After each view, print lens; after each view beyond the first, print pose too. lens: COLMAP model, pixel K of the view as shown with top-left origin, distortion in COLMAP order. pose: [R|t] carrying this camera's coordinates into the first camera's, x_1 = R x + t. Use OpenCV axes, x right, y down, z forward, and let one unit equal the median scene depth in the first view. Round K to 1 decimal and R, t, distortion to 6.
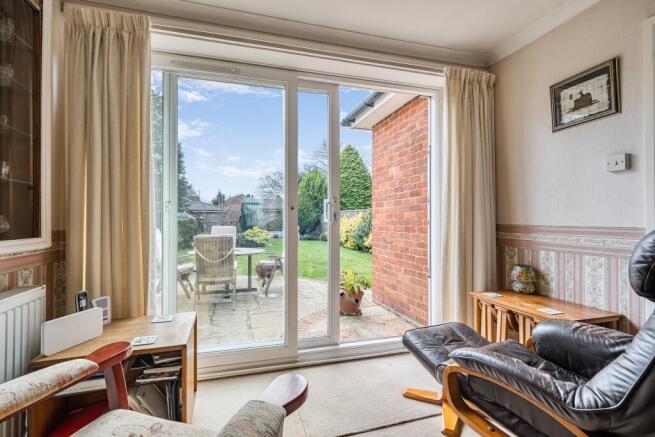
lens RADIAL K [[295.2, 0, 330.7], [0, 295.2, 218.8], [0, 0, 1]] dist [0.004215, 0.000304]
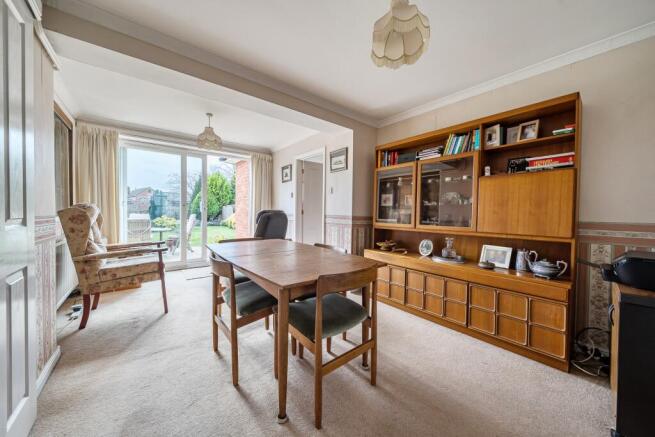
lens RADIAL K [[222.8, 0, 324.2], [0, 222.8, 216.9], [0, 0, 1]] dist [-0.002583, 0.000091]
pose [[0.929940, 0.005590, 0.367668, 0.146938], [-0.015819, 0.999567, 0.024815, -0.000413], [-0.367370, -0.028893, 0.929626, -0.620423]]
